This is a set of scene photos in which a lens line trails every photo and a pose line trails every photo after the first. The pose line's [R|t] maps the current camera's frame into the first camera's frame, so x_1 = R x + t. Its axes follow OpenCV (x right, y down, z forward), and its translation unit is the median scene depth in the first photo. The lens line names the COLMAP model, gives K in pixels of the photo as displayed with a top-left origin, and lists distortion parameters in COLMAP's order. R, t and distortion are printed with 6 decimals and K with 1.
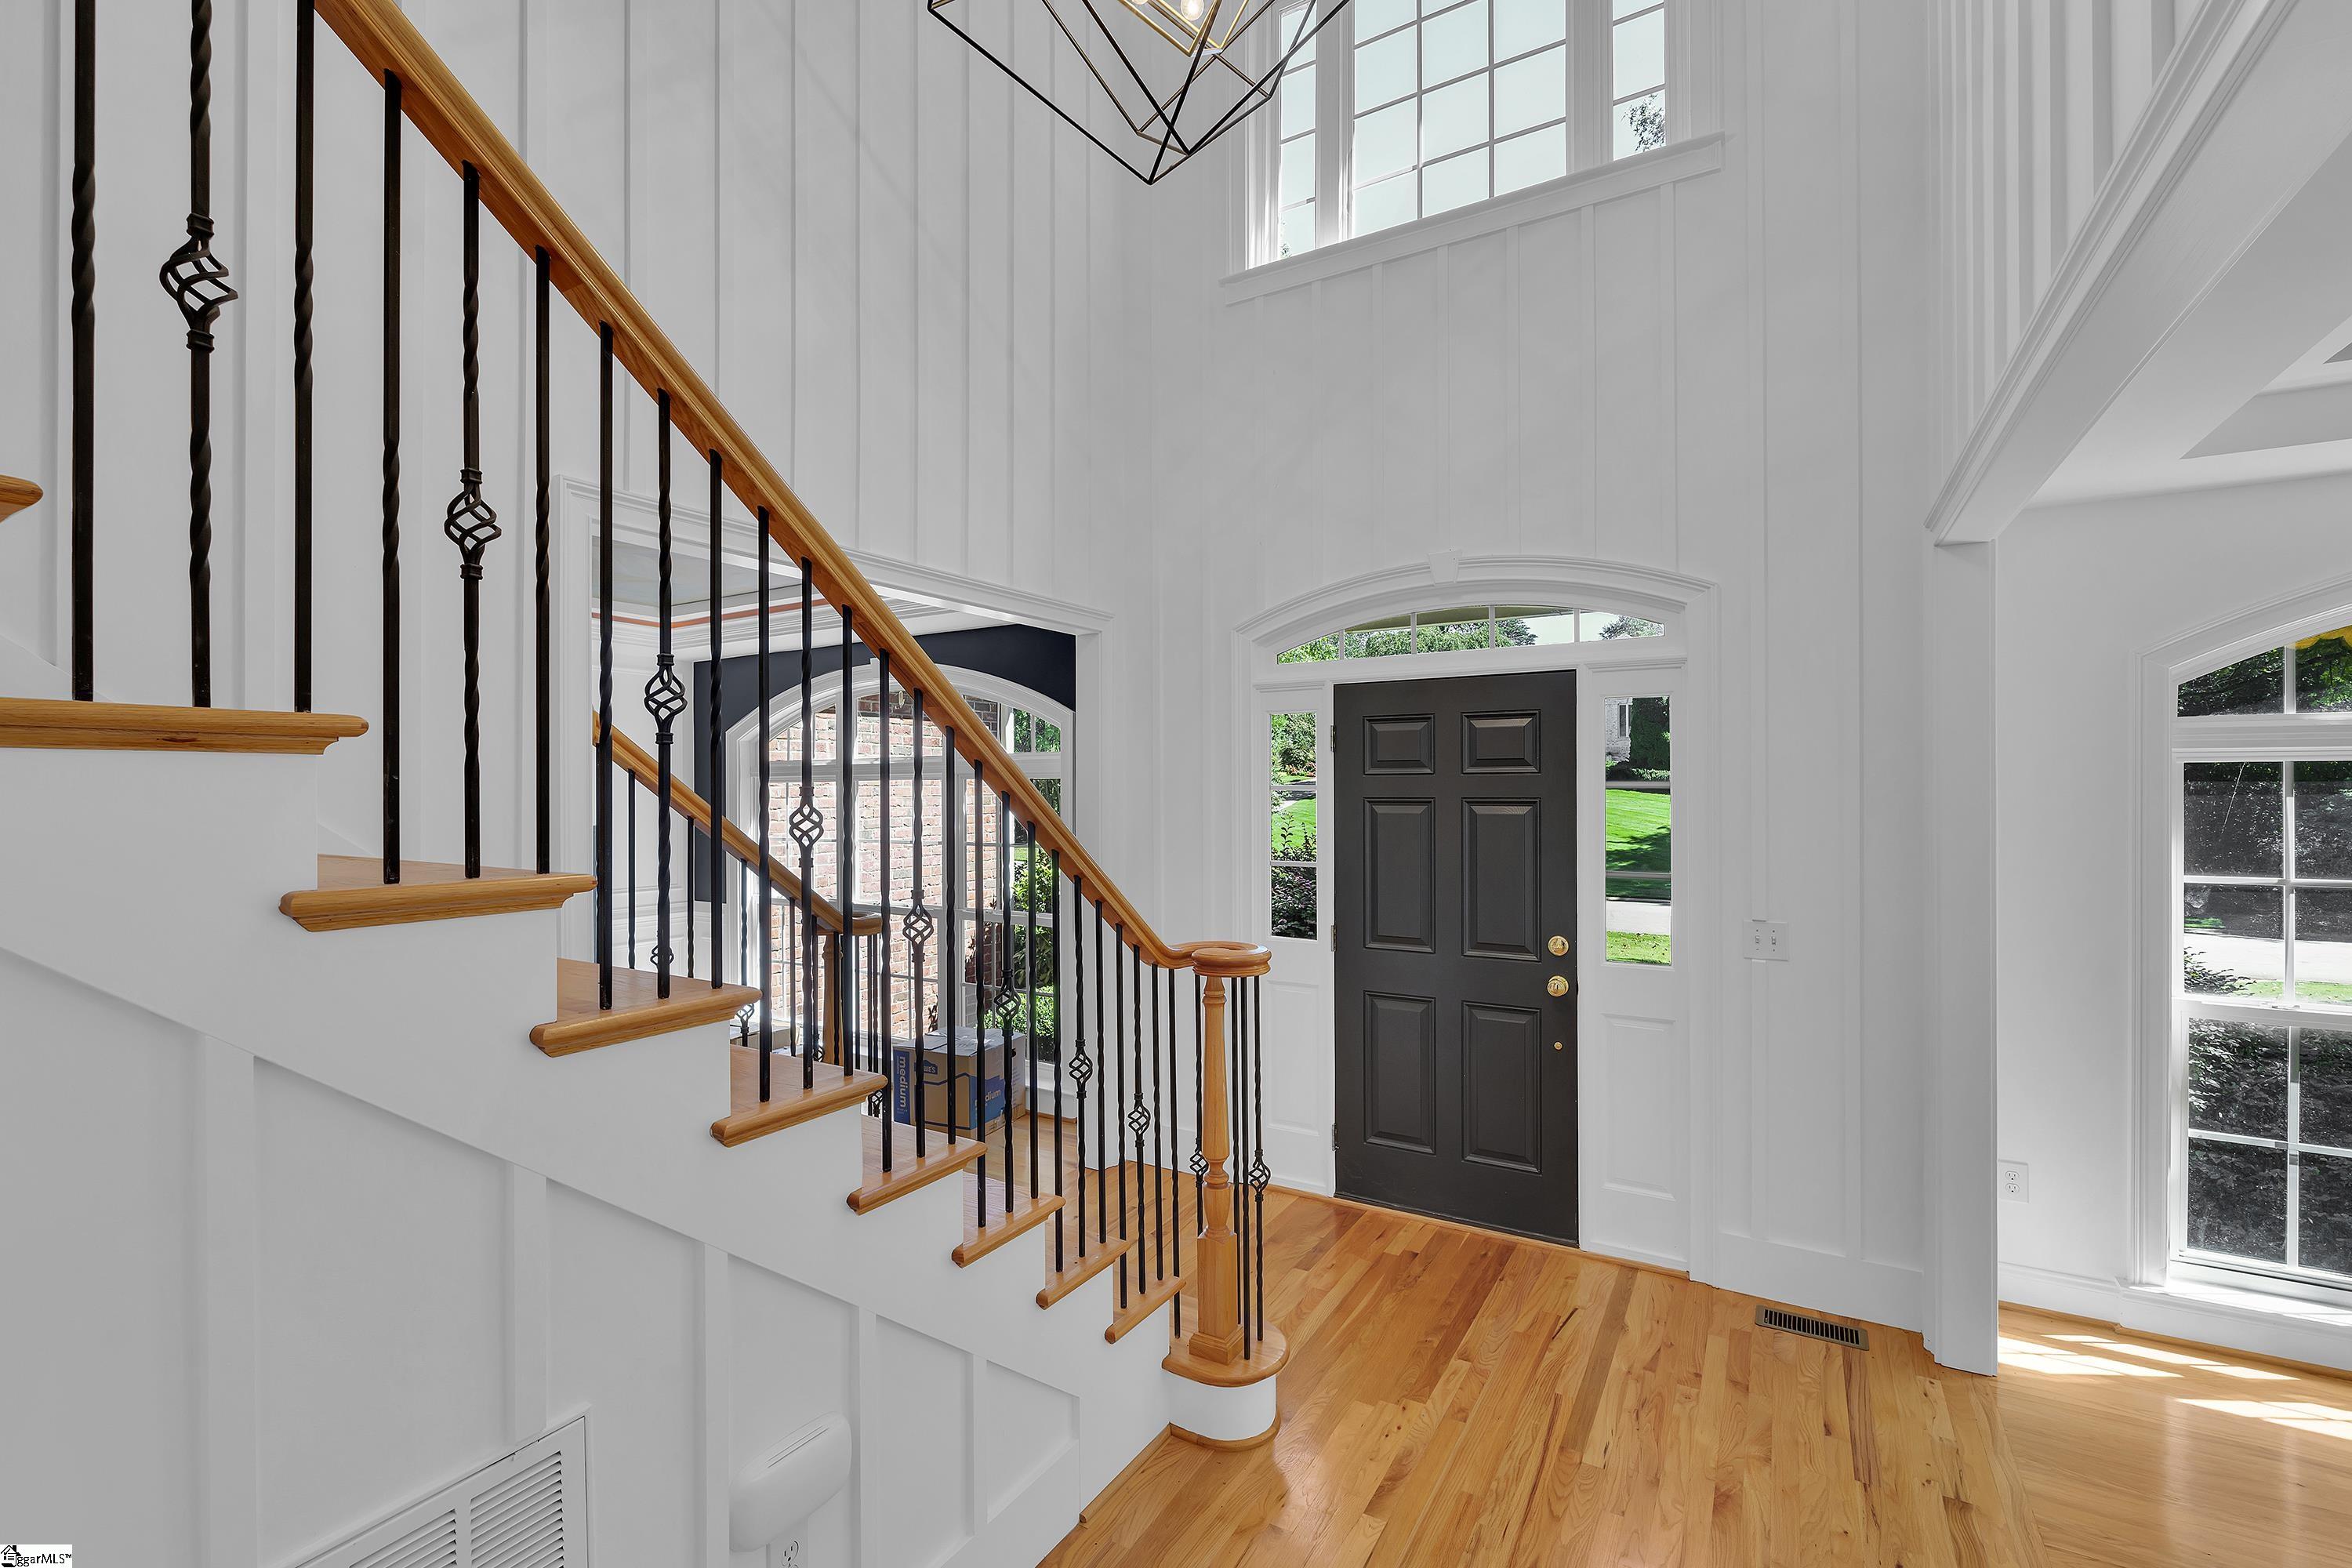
lens RADIAL K [[1033.4, 0, 1170.5], [0, 1033.4, 790.5], [0, 0, 1]] dist [-0.003719, -0.000957]
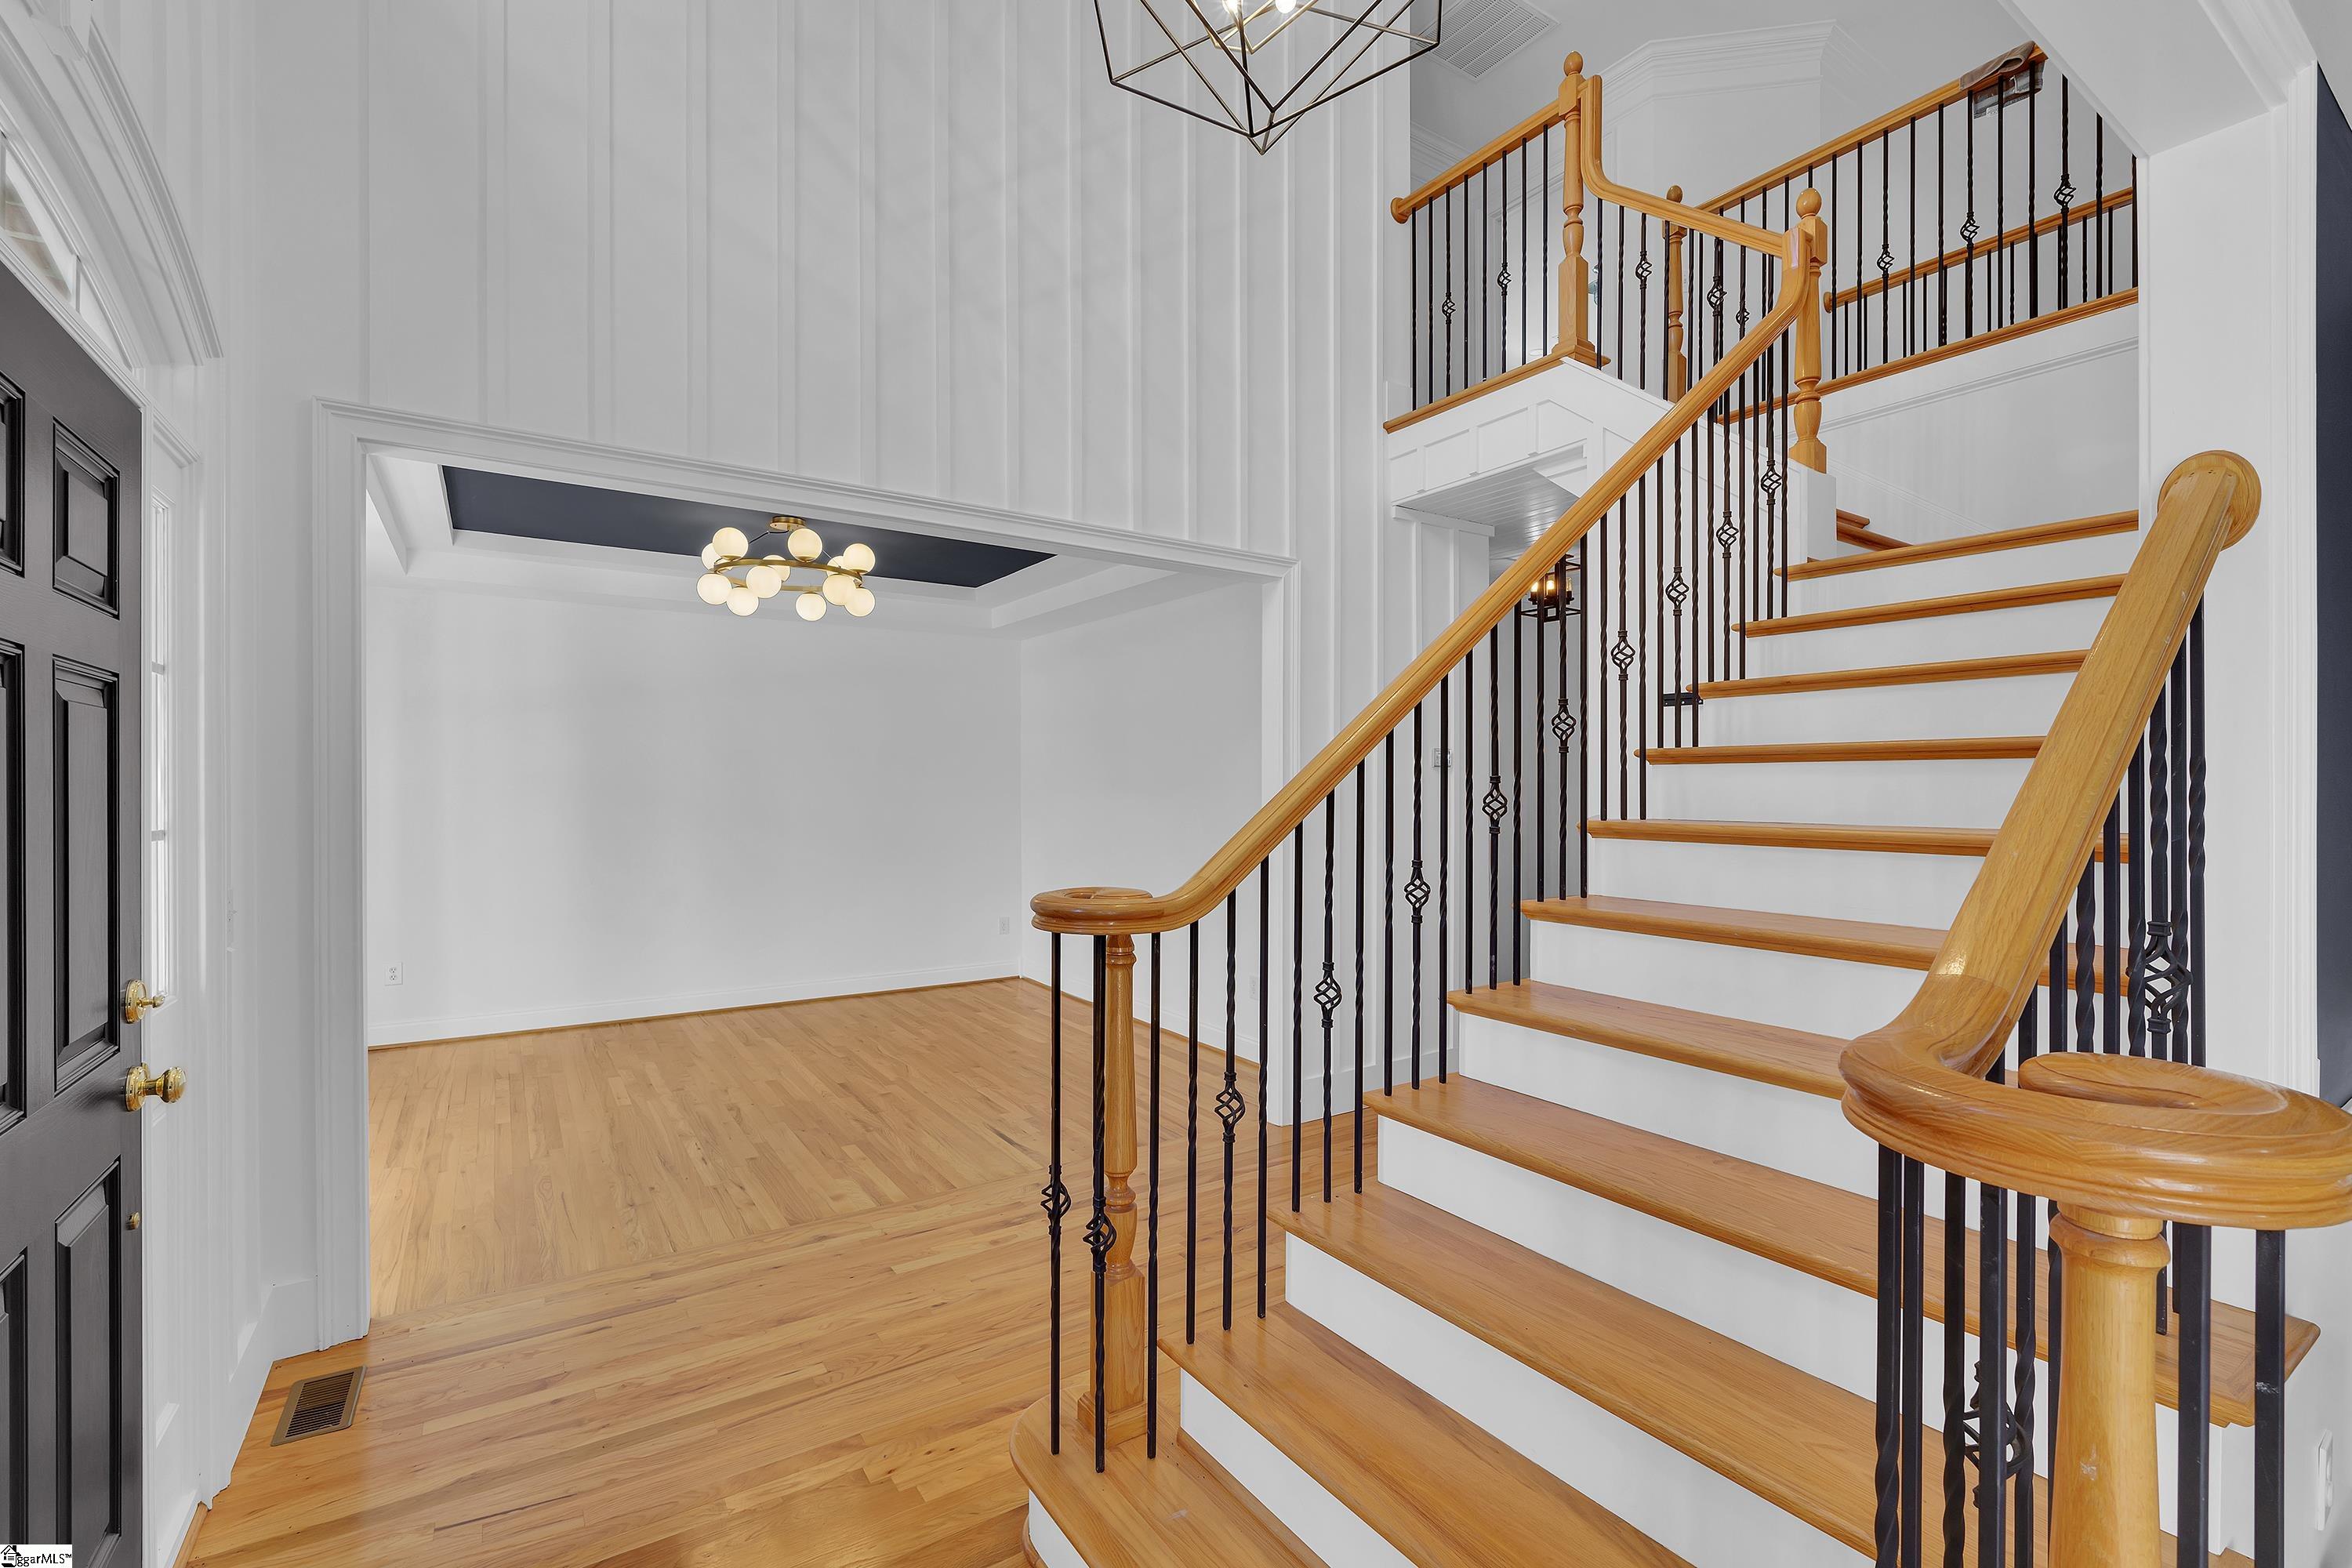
lens RADIAL K [[1033.4, 0, 1188.3], [0, 1033.4, 782.9], [0, 0, 1]] dist [-0.003719, -0.000957]
pose [[-0.909526, -0.006507, 0.415596, -0.264505], [-0.004524, 0.999973, 0.005756, 0.059093], [-0.415622, 0.003355, -0.909531, 1.414364]]
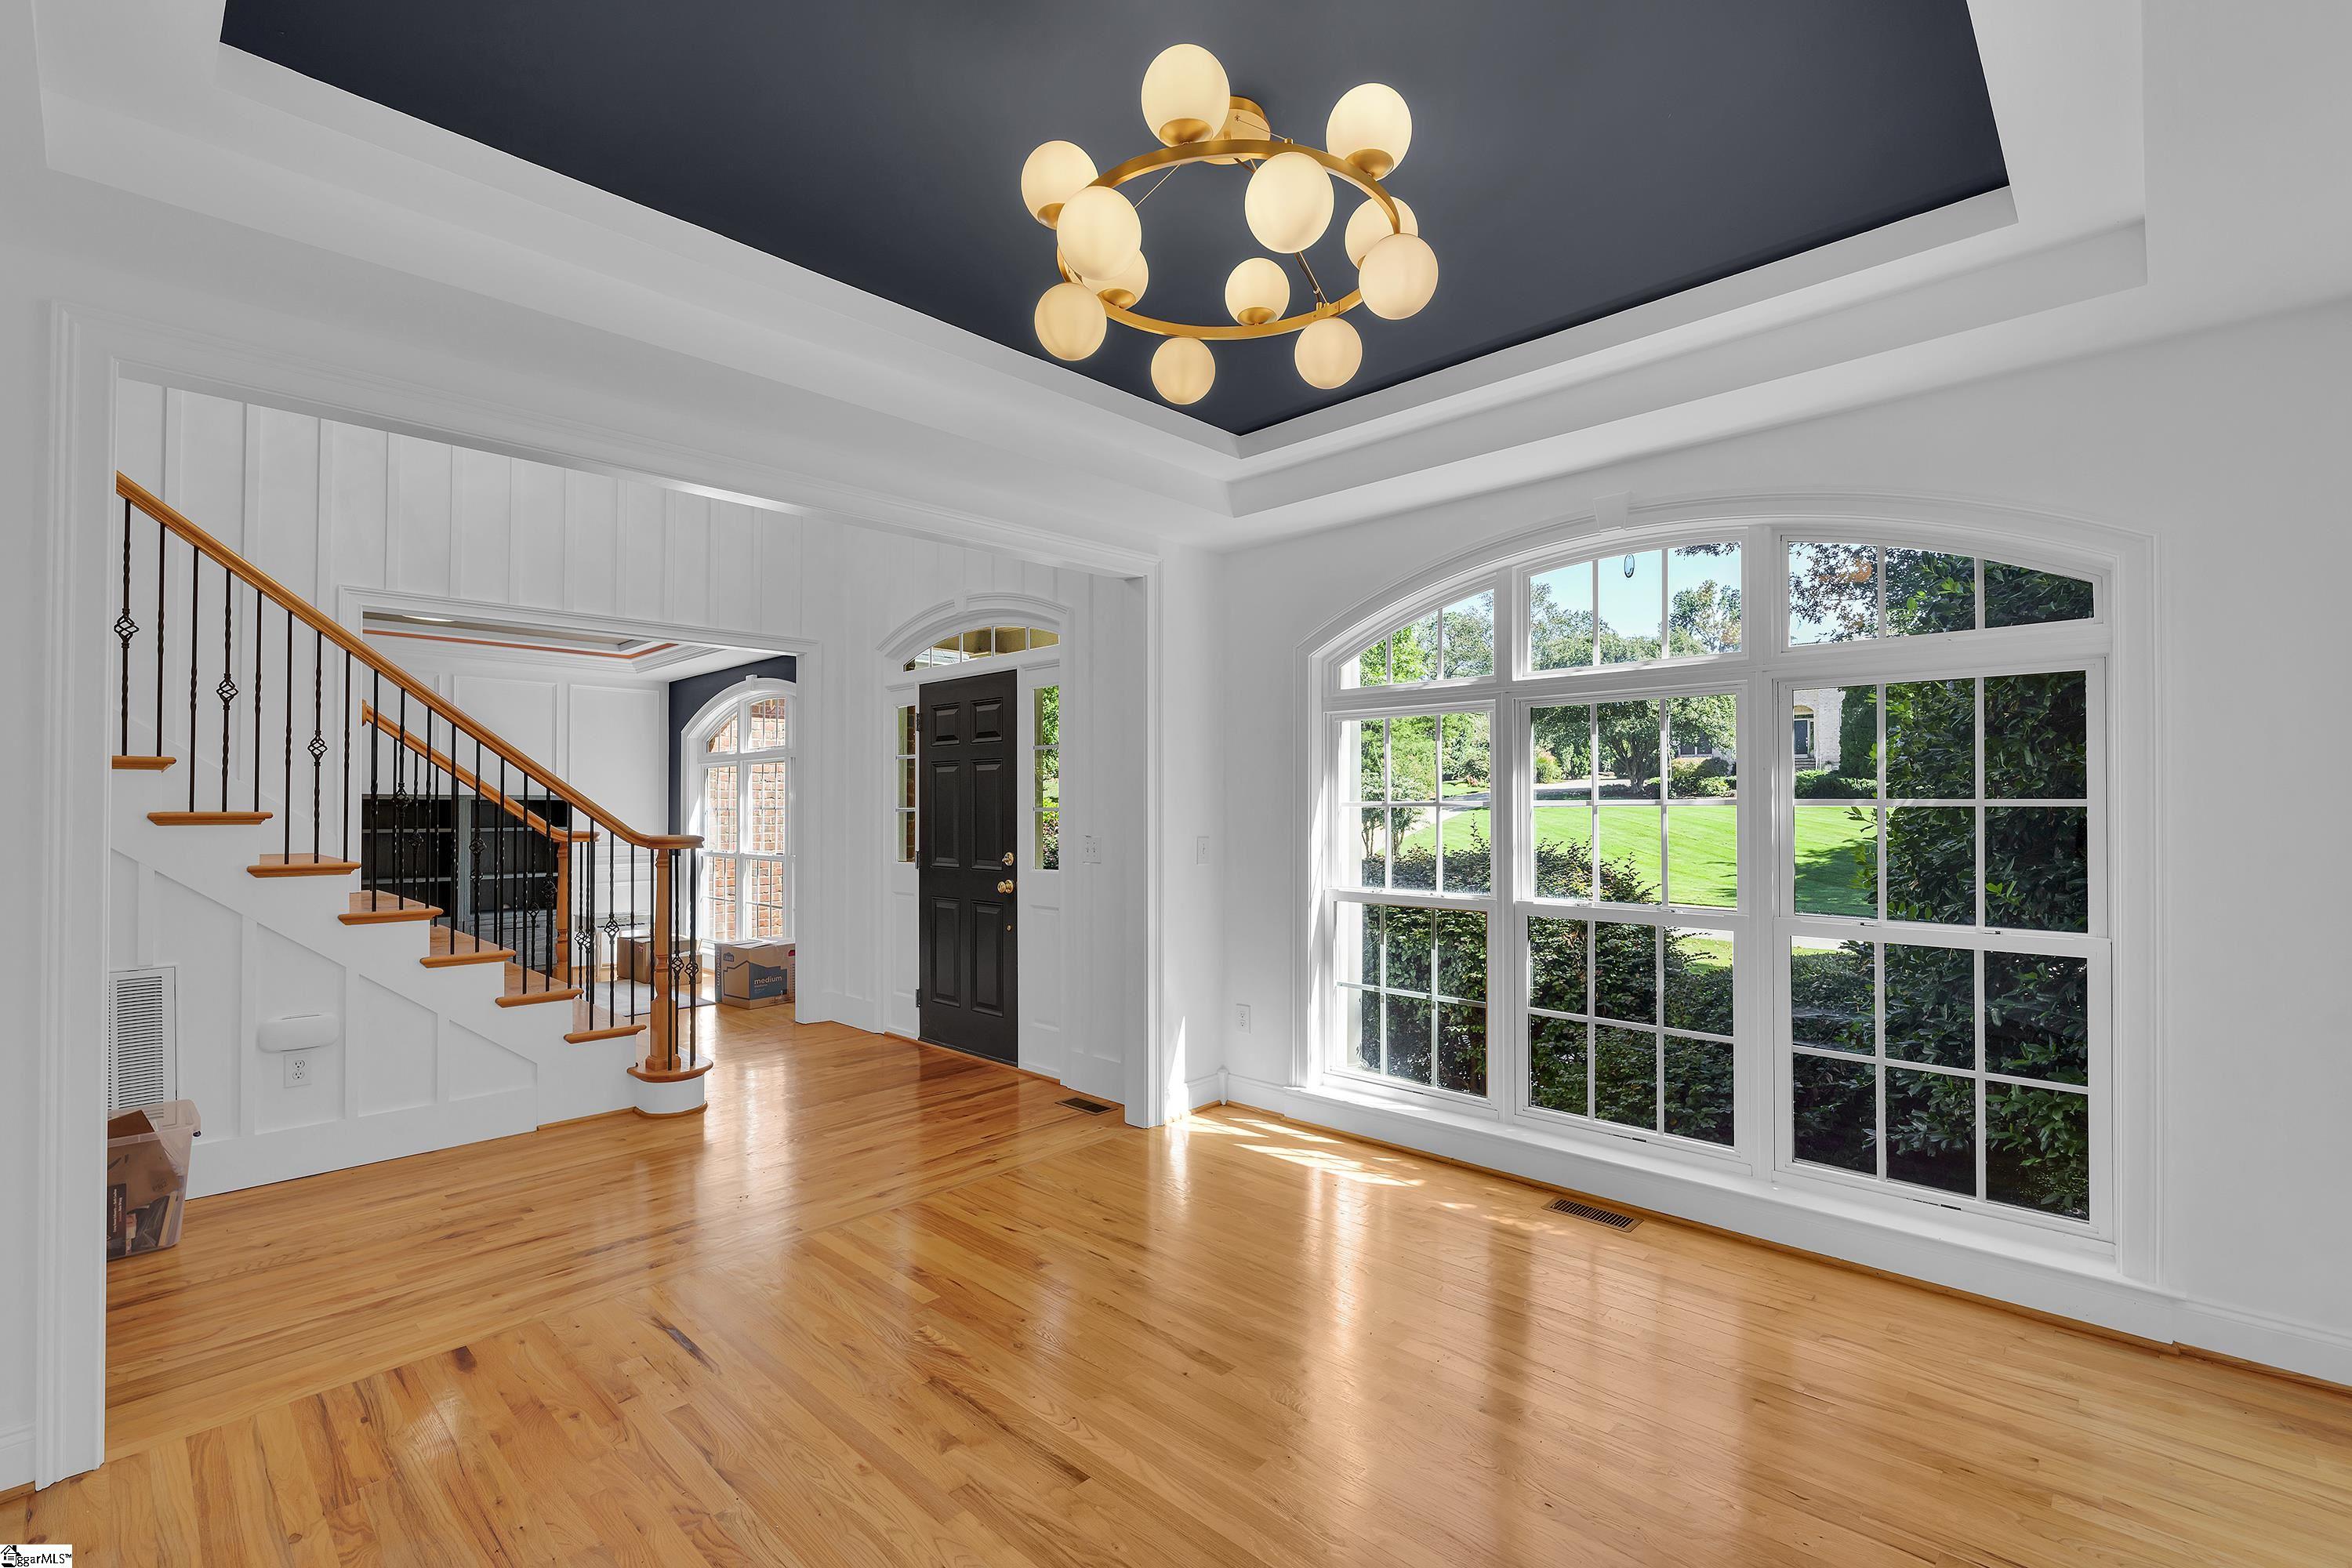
lens RADIAL K [[1033.4, 0, 1168.9], [0, 1033.4, 785.8], [0, 0, 1]] dist [-0.003719, -0.000957]
pose [[0.975816, -0.007982, -0.218447, 1.062813], [0.002862, 0.999714, -0.023744, 0.096959], [0.218574, 0.022545, 0.975560, -0.429698]]
